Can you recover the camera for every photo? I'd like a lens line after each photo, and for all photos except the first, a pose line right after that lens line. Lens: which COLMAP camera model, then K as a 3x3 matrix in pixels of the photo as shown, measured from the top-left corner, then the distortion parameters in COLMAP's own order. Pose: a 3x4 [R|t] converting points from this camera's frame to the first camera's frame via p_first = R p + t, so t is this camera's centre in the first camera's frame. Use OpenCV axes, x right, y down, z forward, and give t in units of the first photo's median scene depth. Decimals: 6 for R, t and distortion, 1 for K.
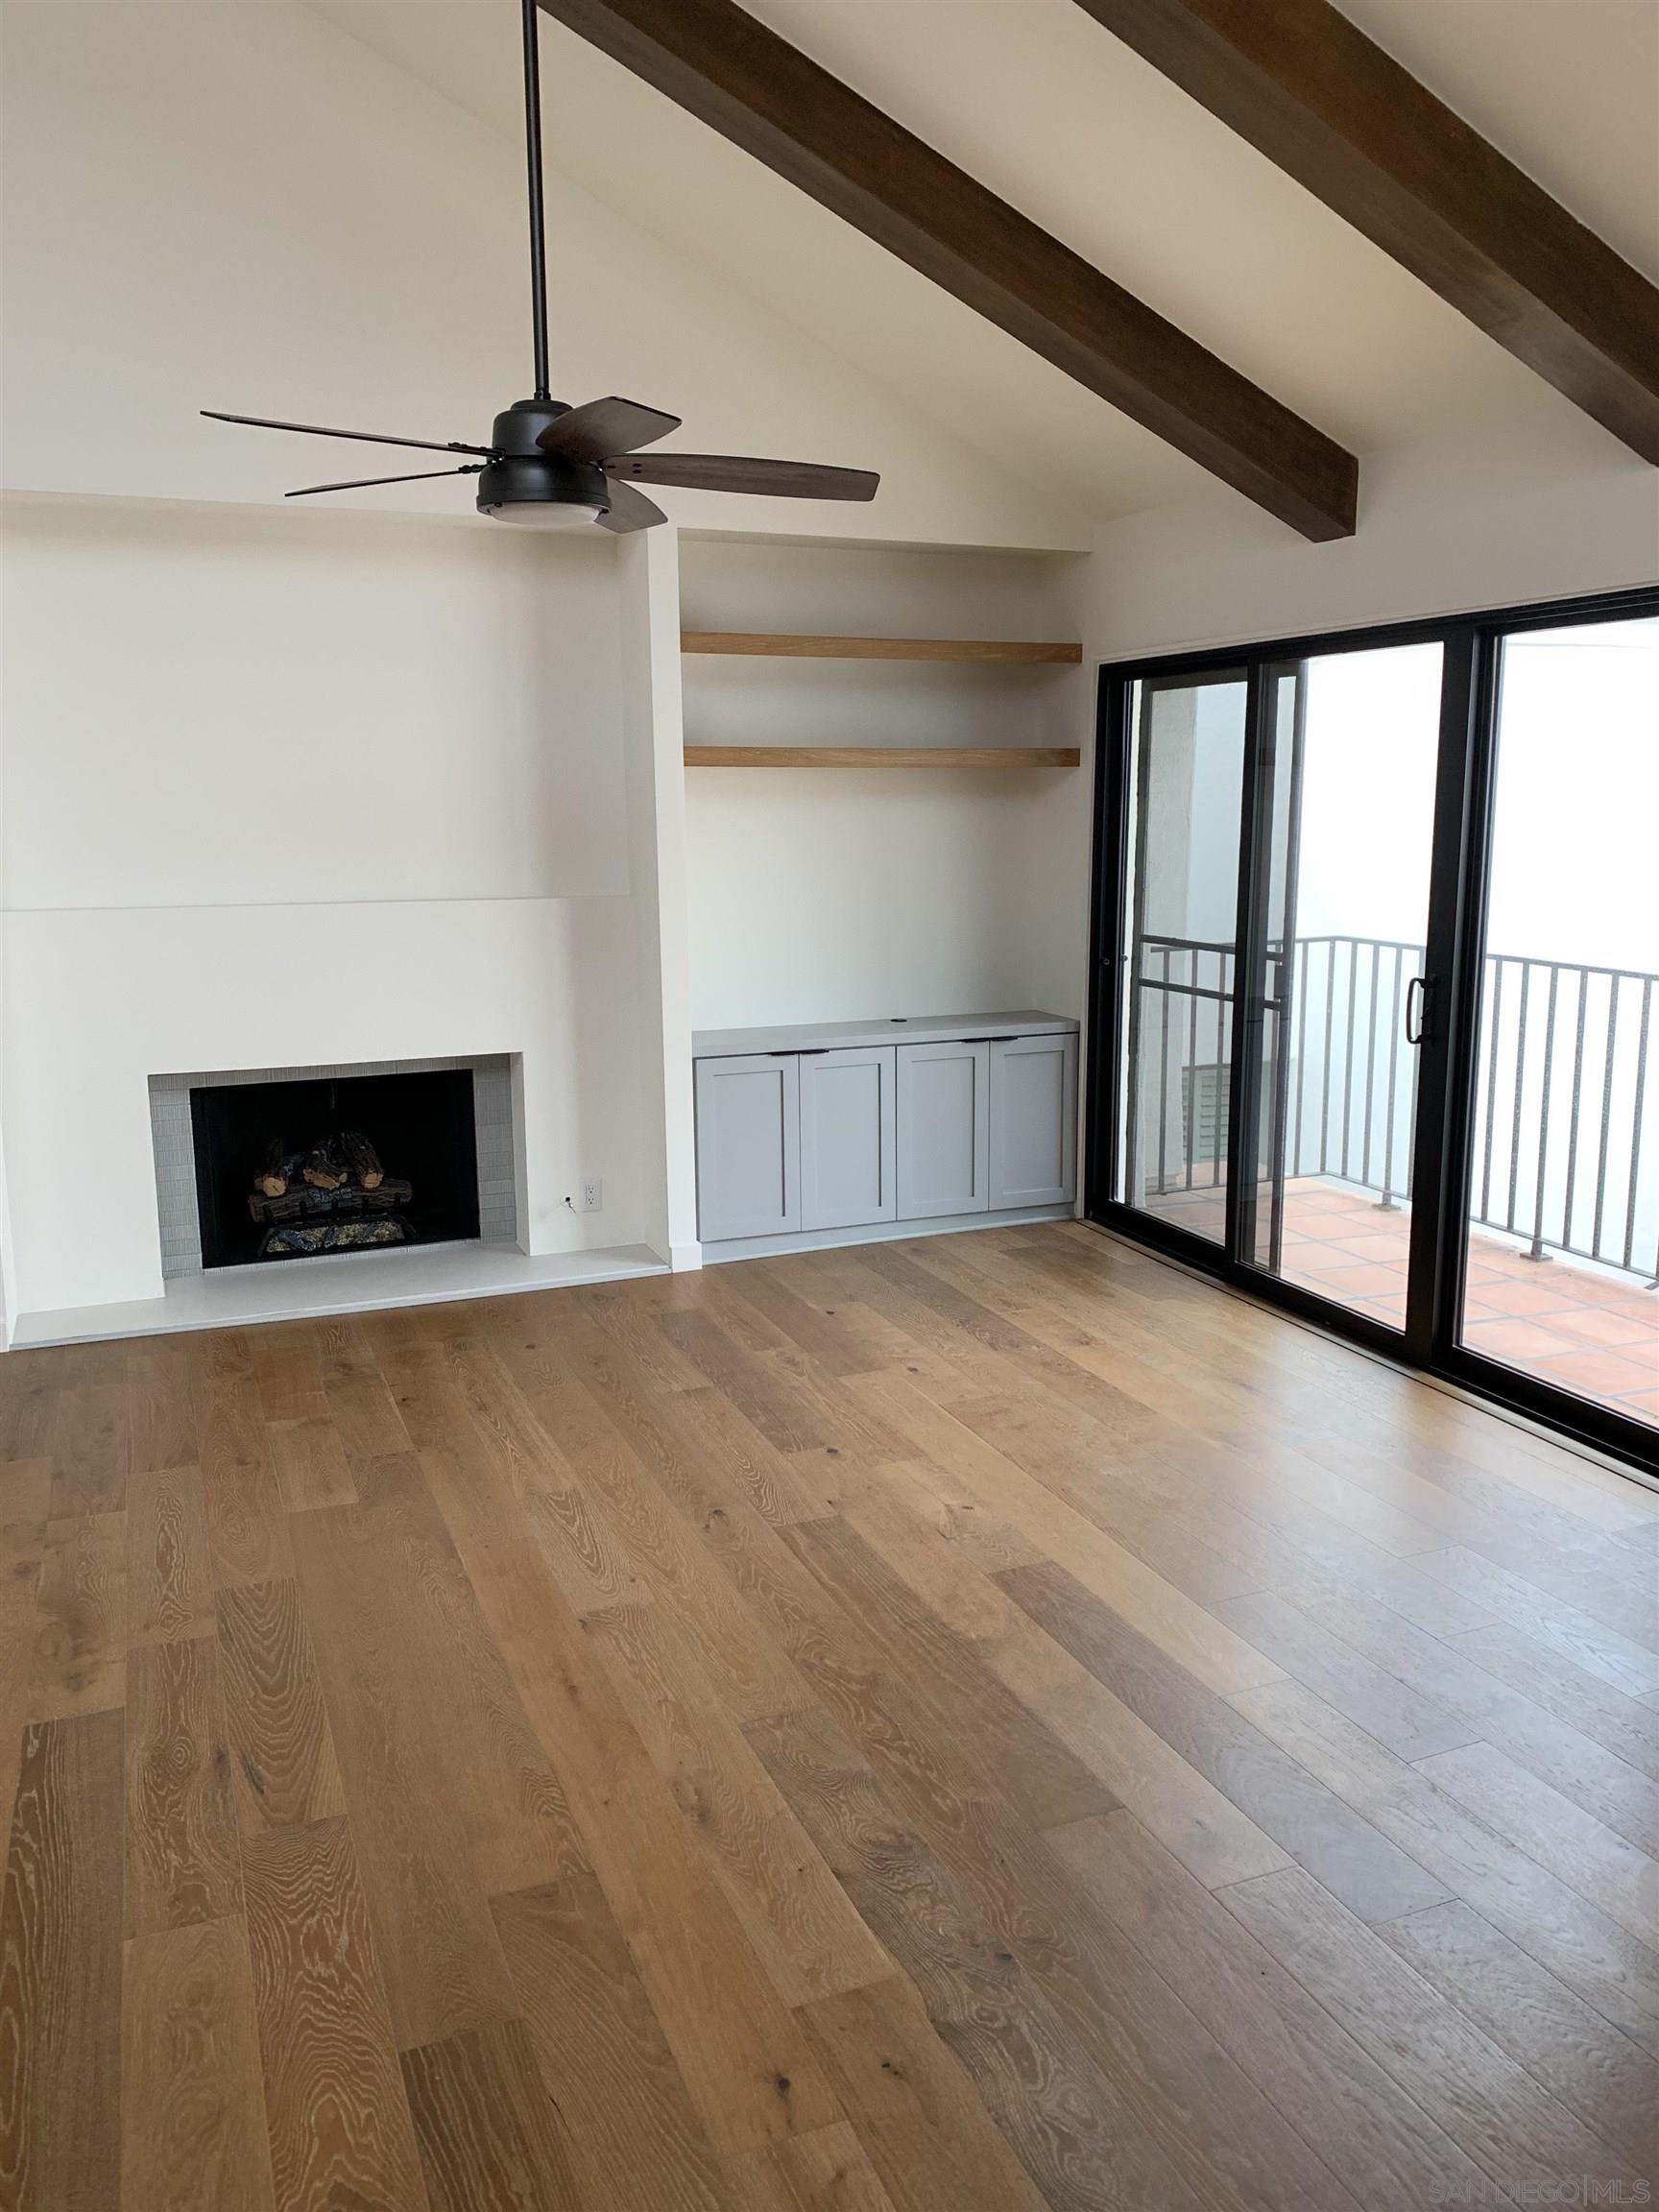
lens RADIAL K [[1692.1, 0, 833.5], [0, 1692.1, 1083.1], [0, 0, 1]] dist [0.021927, -0.006772]
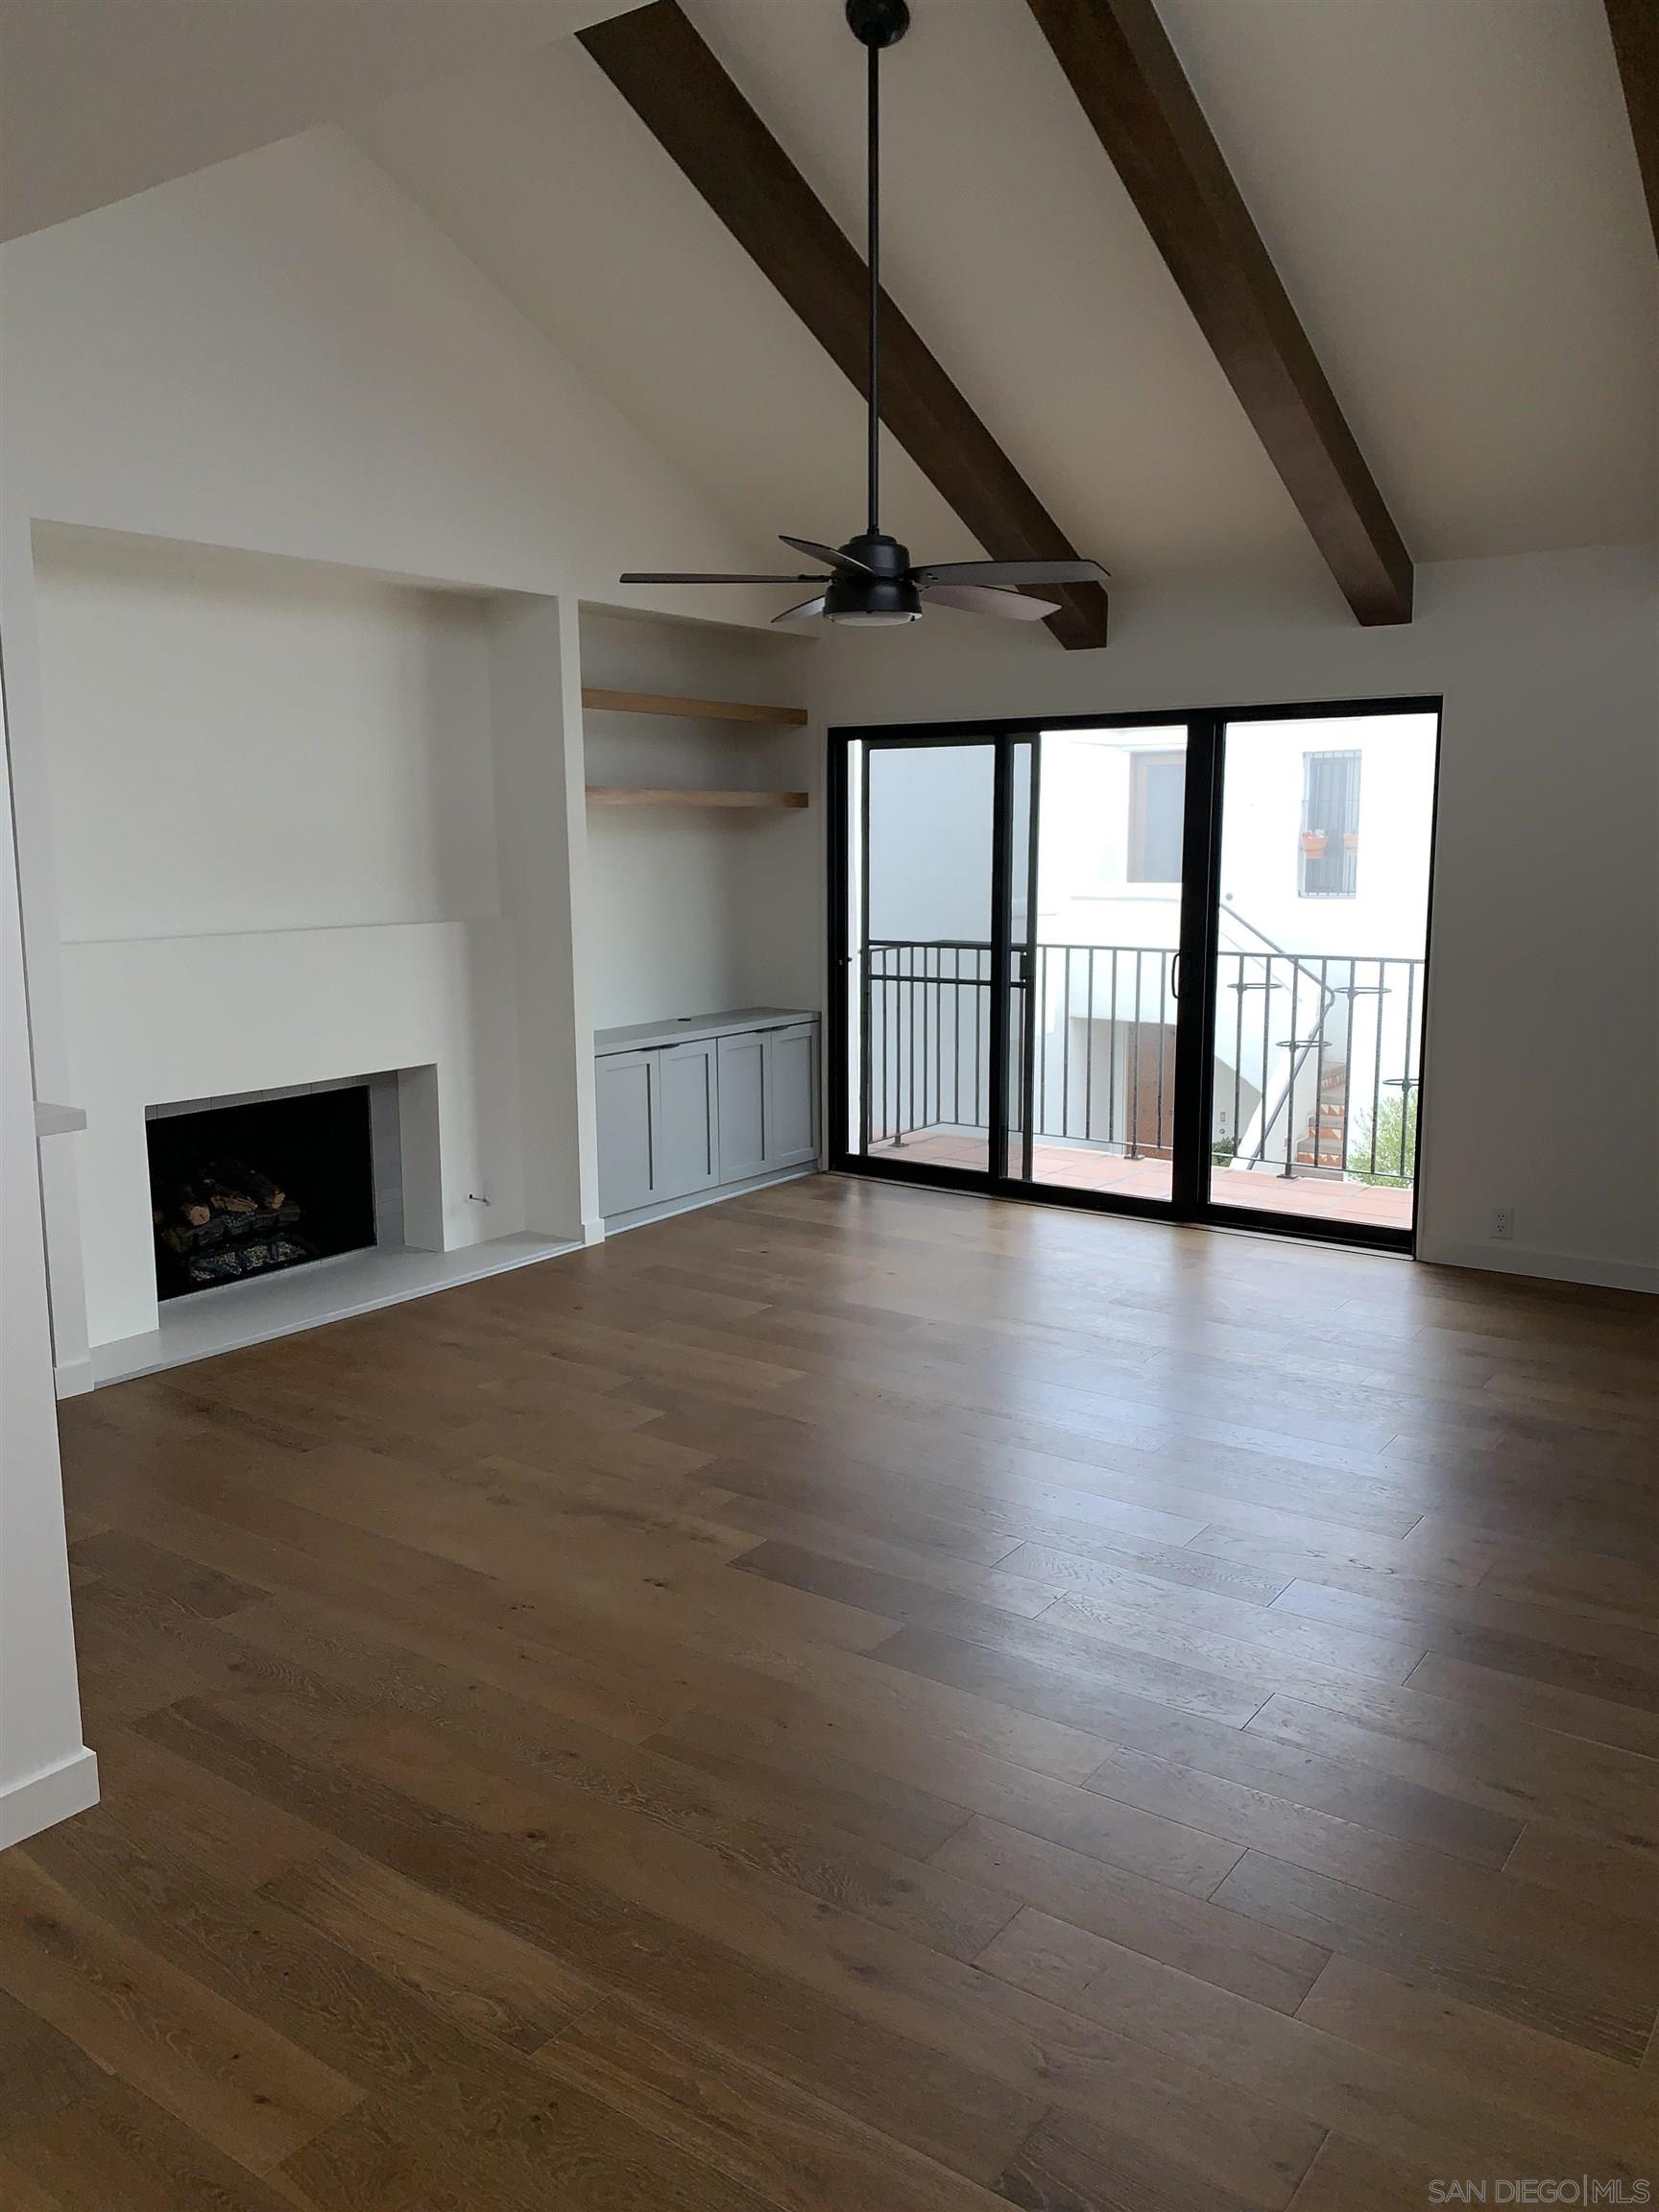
lens RADIAL K [[1692.1, 0, 833.5], [0, 1692.1, 1083.1], [0, 0, 1]] dist [0.021927, -0.006772]
pose [[0.847703, -0.079048, 0.524548, -0.923381], [0.091535, 0.995800, 0.002138, 0.025580], [-0.522514, 0.046202, 0.851378, -0.110080]]
